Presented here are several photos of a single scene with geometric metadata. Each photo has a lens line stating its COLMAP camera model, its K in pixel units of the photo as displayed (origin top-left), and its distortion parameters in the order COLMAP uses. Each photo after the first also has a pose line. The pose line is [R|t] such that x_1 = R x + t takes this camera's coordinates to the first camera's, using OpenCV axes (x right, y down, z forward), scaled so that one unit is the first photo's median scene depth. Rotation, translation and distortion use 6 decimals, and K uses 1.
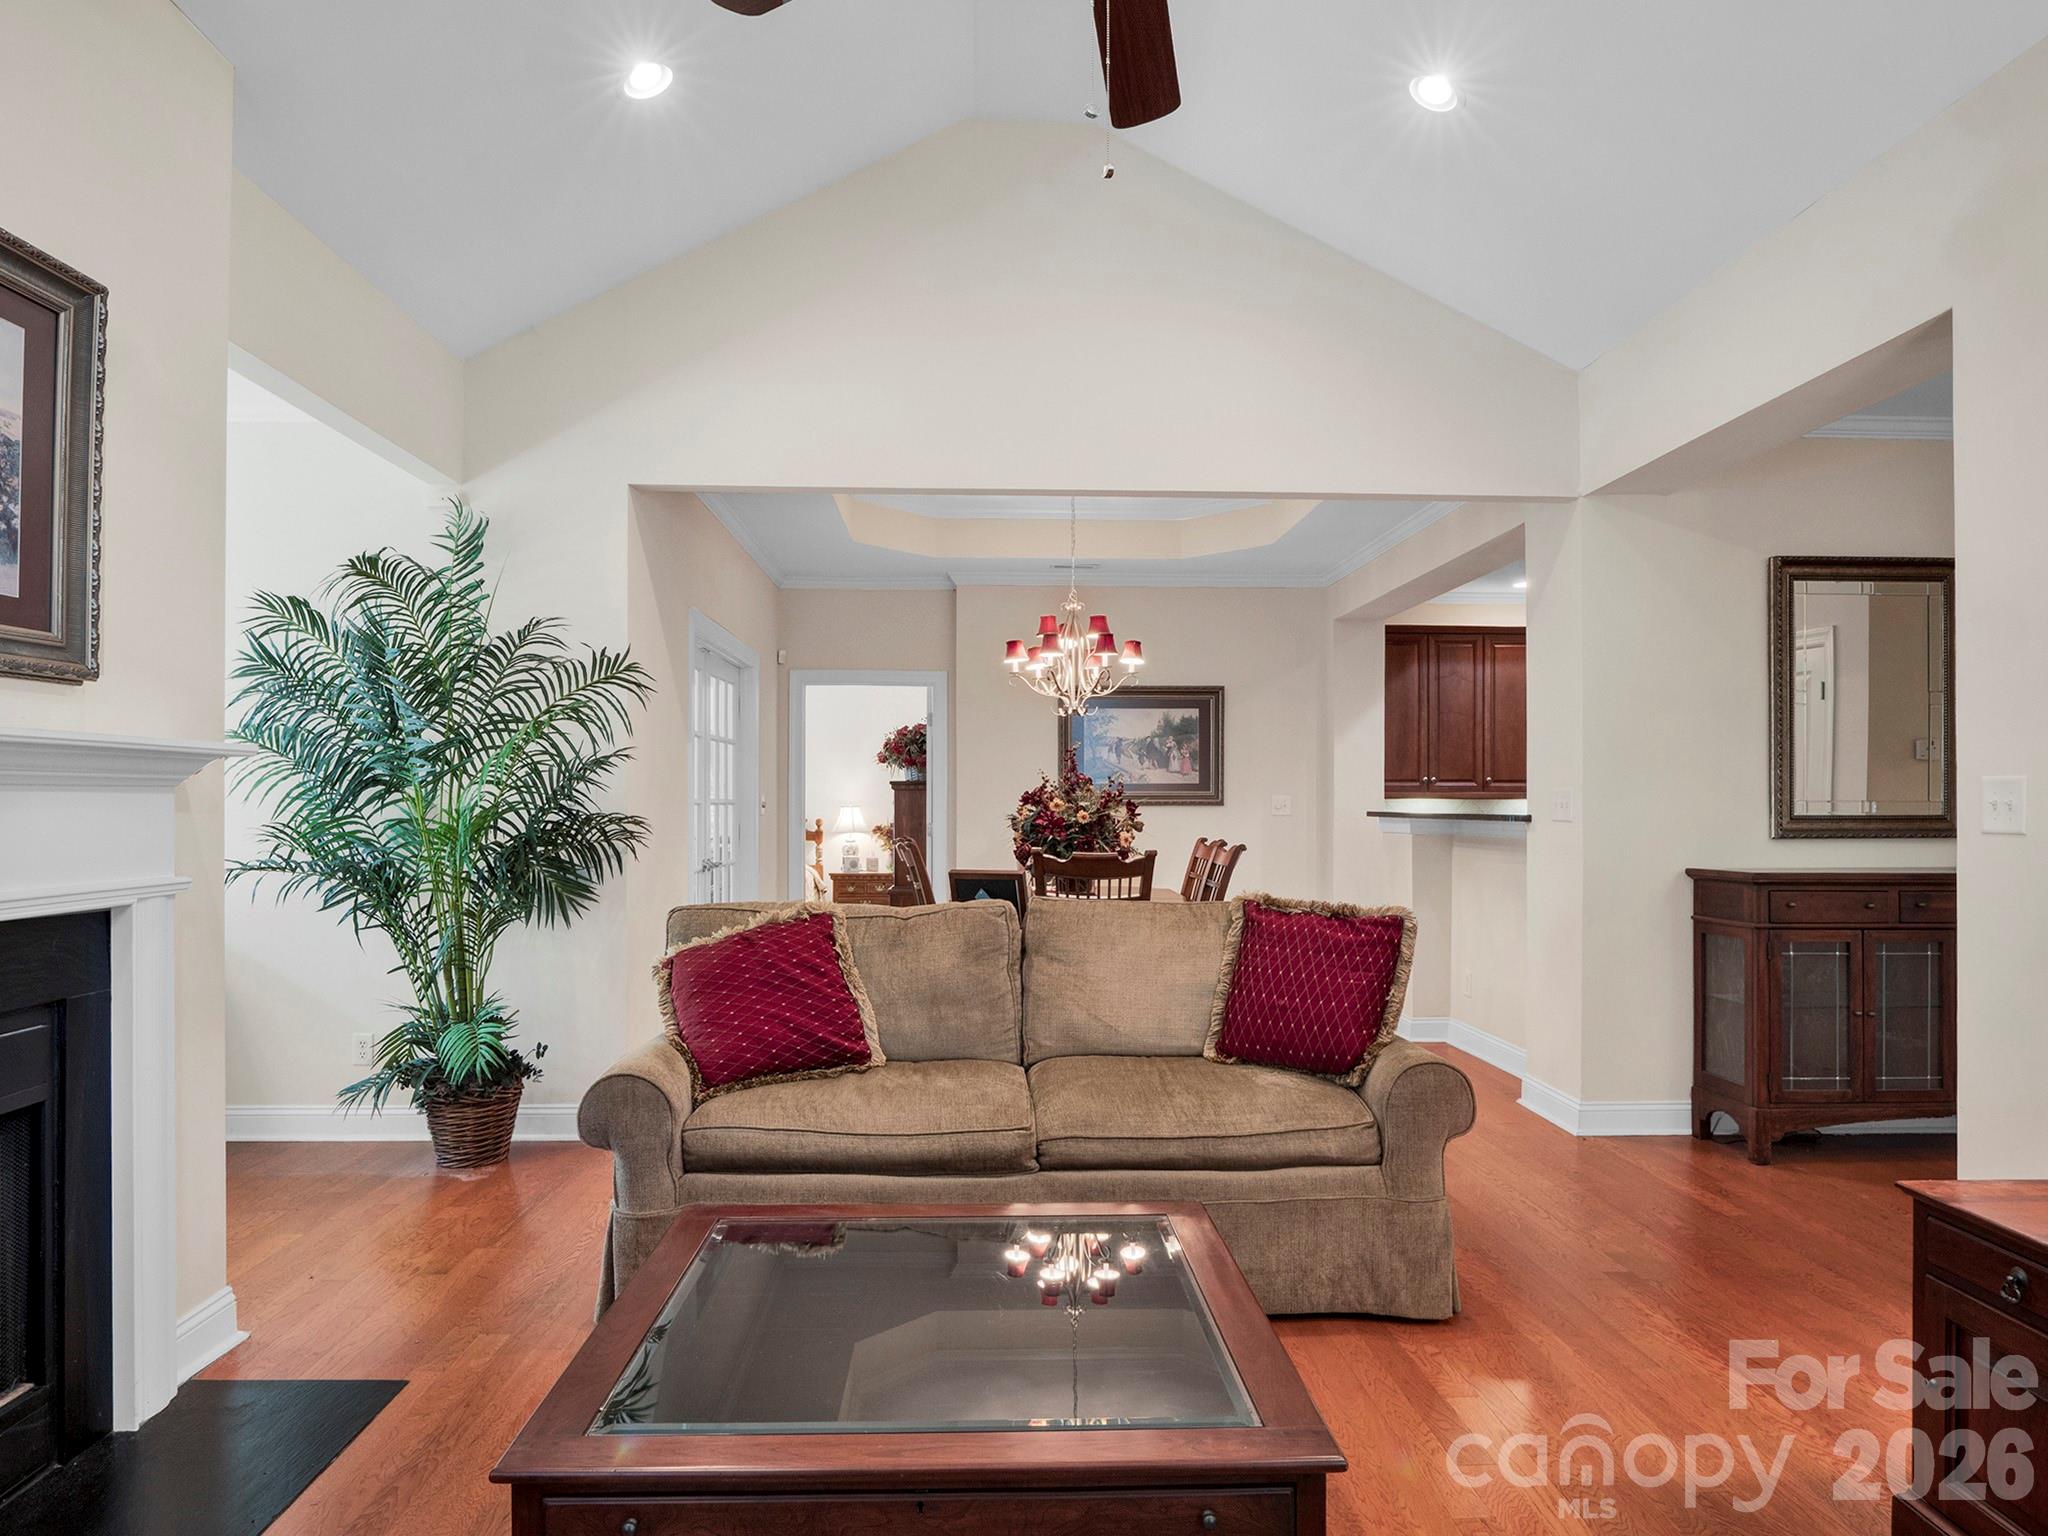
lens RADIAL K [[1308.5, 0, 1018.6], [0, 1308.5, 774.8], [0, 0, 1]] dist [-0.026486, 0.010977]
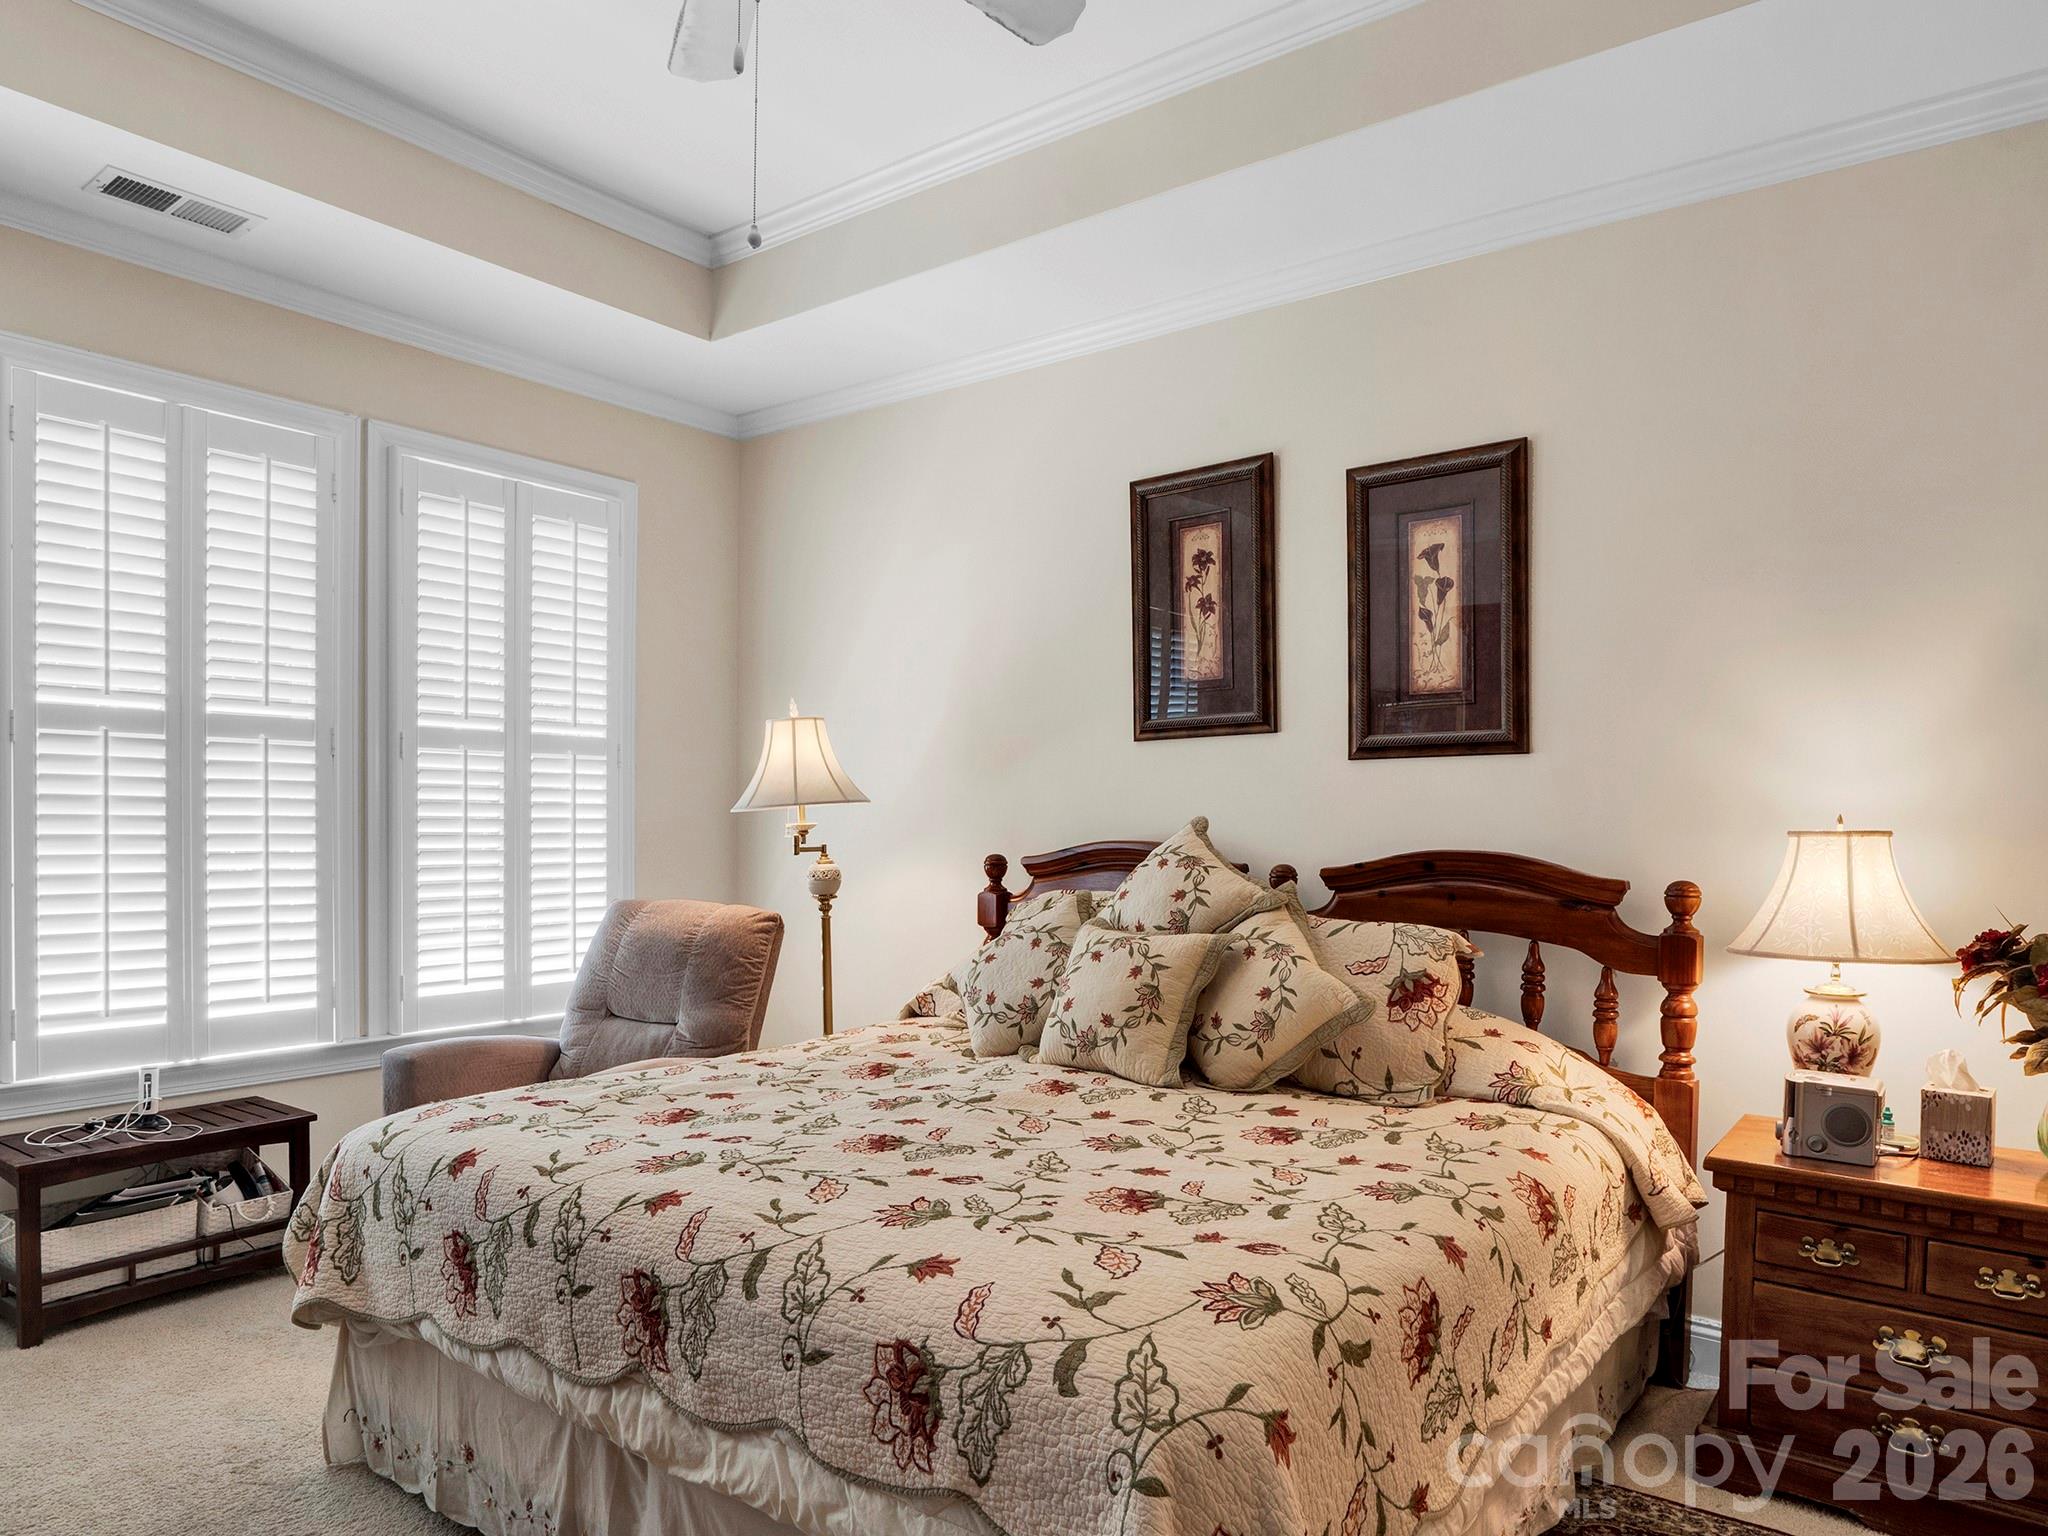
lens RADIAL K [[1308.5, 0, 1031.3], [0, 1308.5, 788.1], [0, 0, 1]] dist [-0.026486, 0.010977]
pose [[0.759865, 0.002935, -0.650074, -0.125103], [-0.002156, 0.999996, 0.001995, 0.022831], [0.650077, -0.000114, 0.759868, 1.045564]]
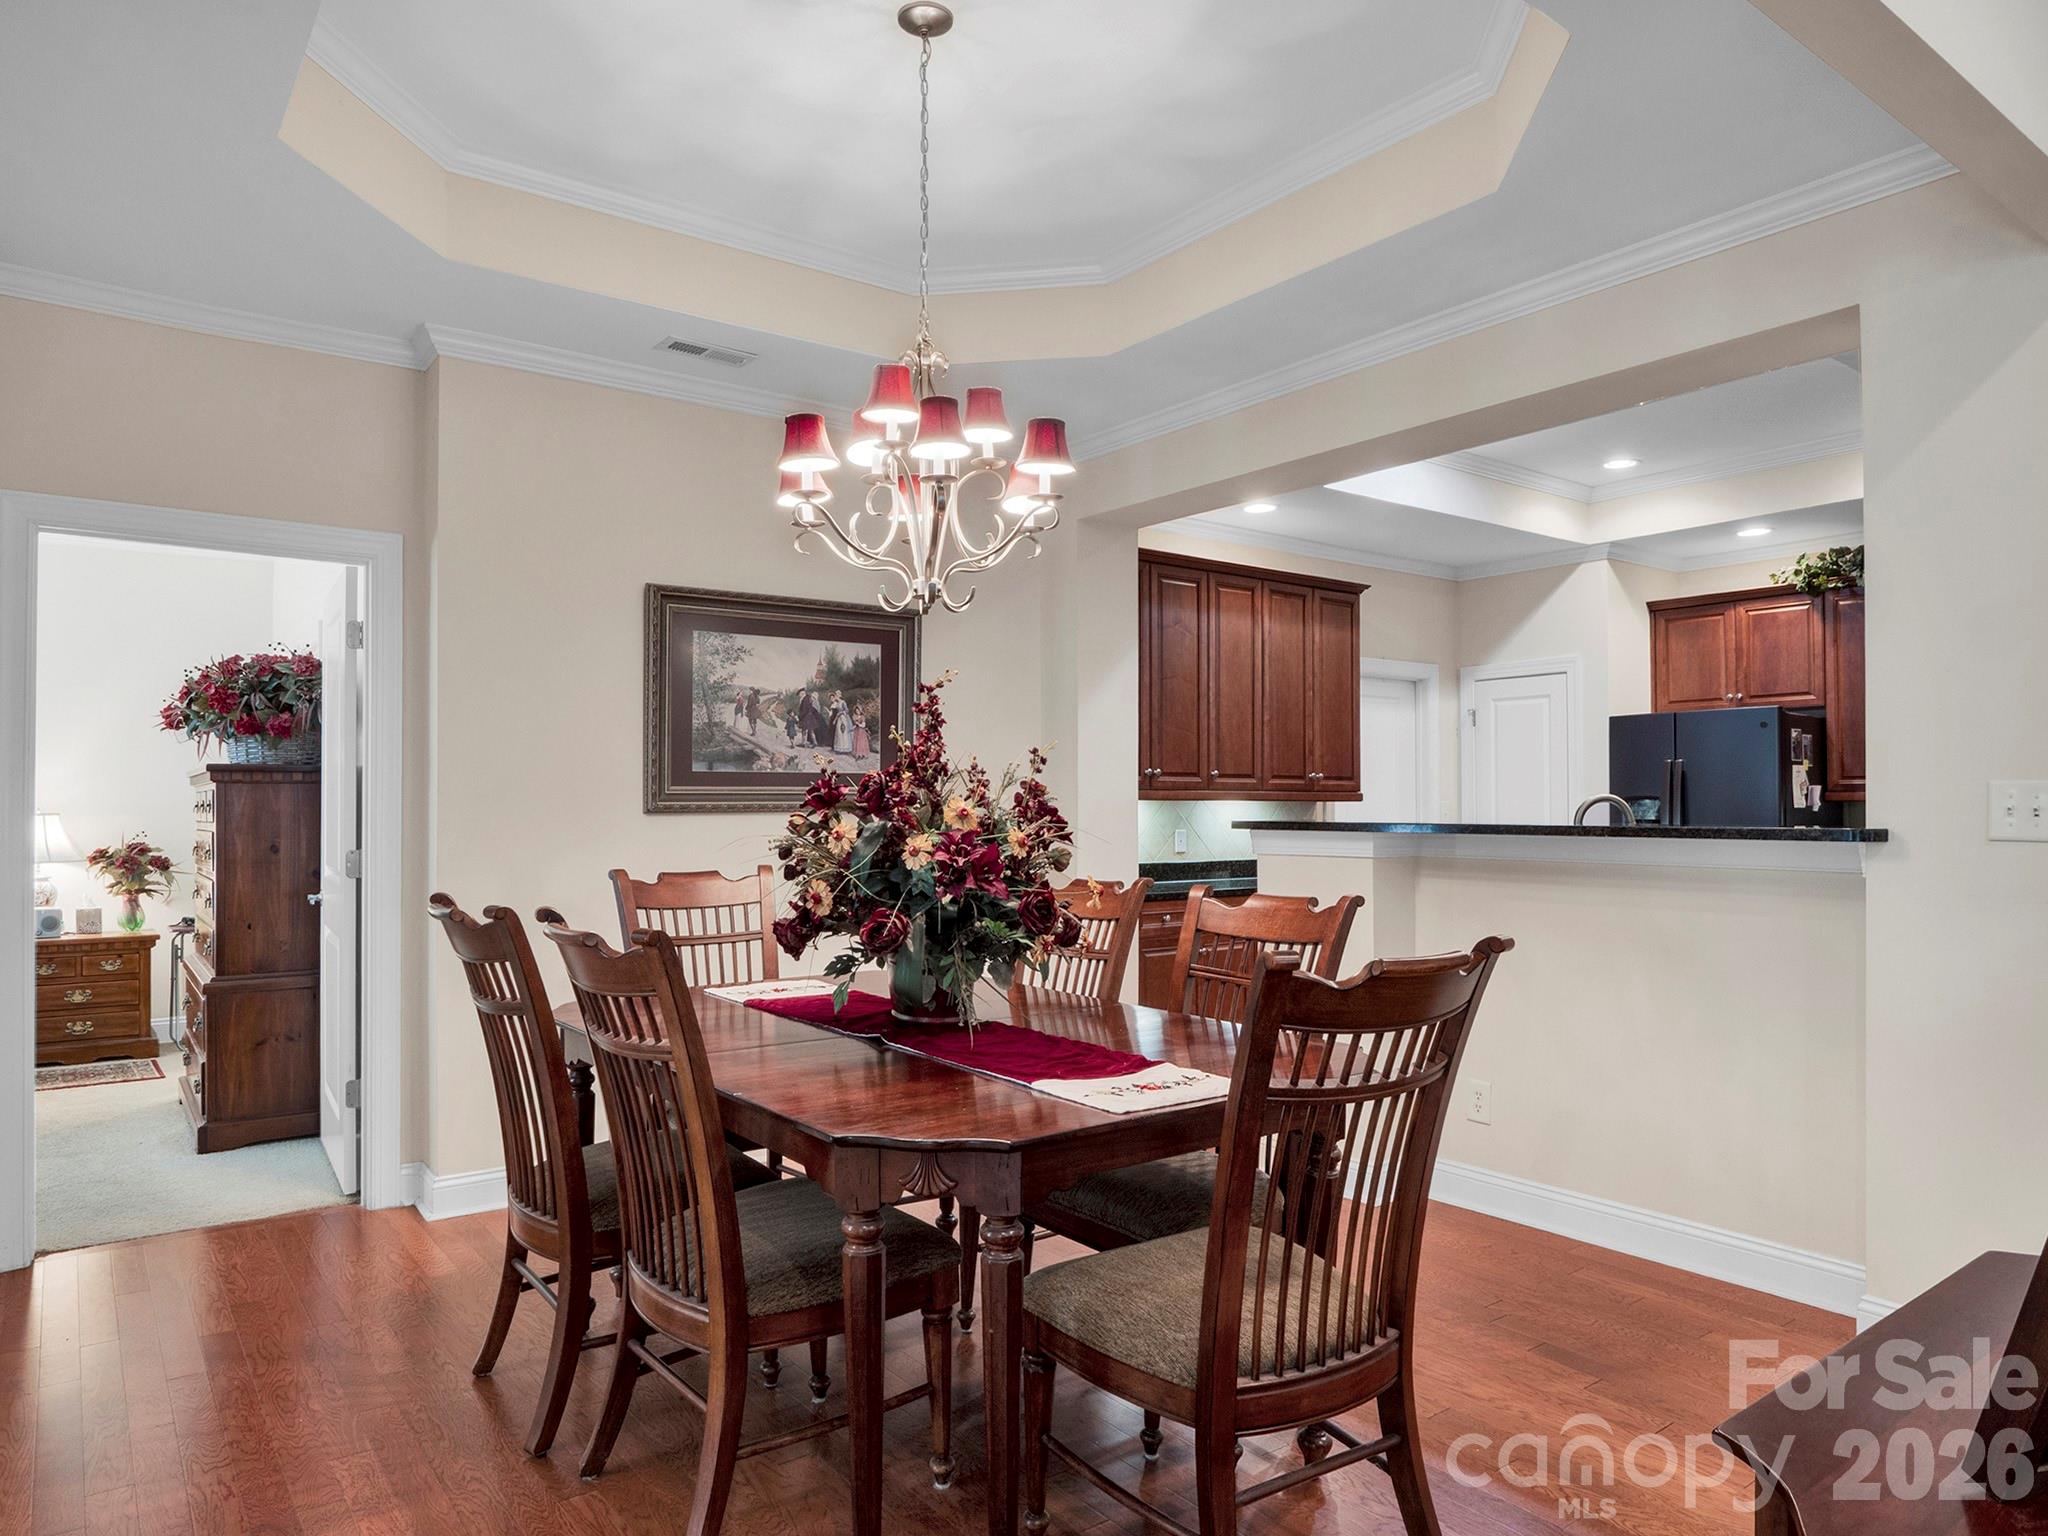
lens RADIAL K [[1308.5, 0, 1010.6], [0, 1308.5, 788.5], [0, 0, 1]] dist [-0.026486, 0.010977]
pose [[0.824882, 0.006049, 0.565273, -0.137847], [-0.010381, 0.999936, 0.004448, 0.009605], [-0.565210, -0.009537, 0.824892, 0.469858]]
